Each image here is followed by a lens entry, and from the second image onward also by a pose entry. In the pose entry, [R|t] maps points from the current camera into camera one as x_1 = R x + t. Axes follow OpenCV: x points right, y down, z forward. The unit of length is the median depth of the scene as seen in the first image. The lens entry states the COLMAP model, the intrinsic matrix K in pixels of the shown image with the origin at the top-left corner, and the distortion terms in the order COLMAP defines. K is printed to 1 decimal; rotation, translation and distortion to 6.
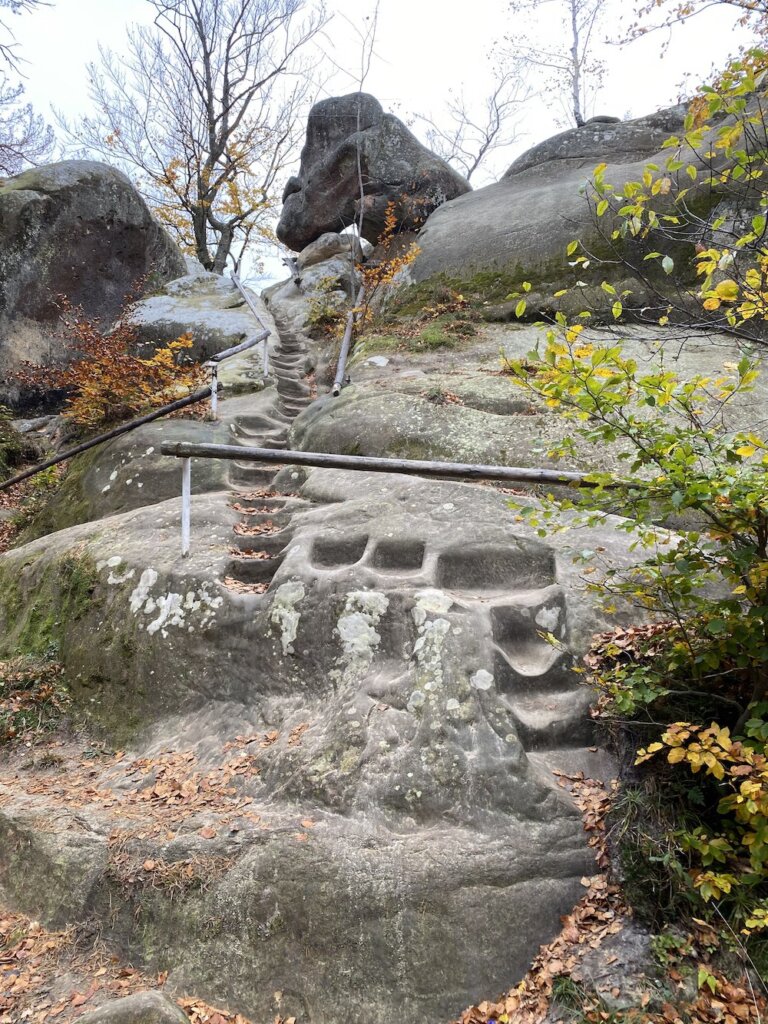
lens RADIAL K [[788.2, 0, 384.0], [0, 788.2, 512.0], [0, 0, 1]] dist [0.193592, -0.405381]
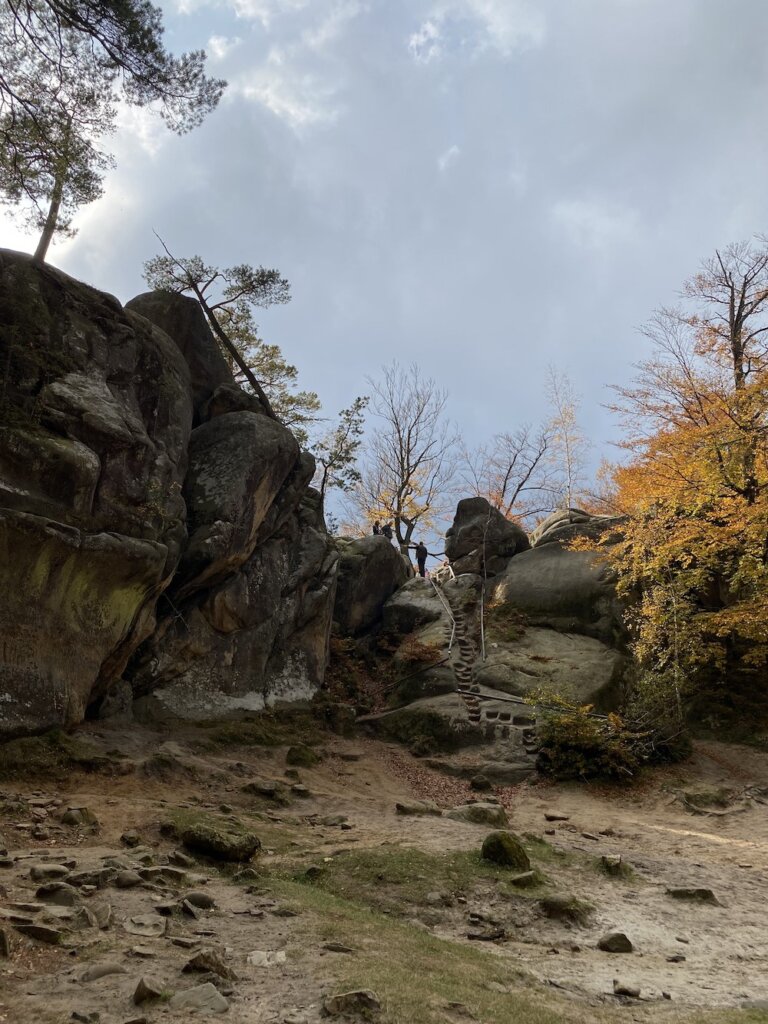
lens RADIAL K [[788.2, 0, 384.0], [0, 788.2, 512.0], [0, 0, 1]] dist [0.193592, -0.405381]
pose [[0.994913, -0.000737, -0.100735, -0.212453], [-0.008884, 0.995435, -0.095024, -0.683060], [0.100345, 0.095436, 0.990365, -3.835048]]
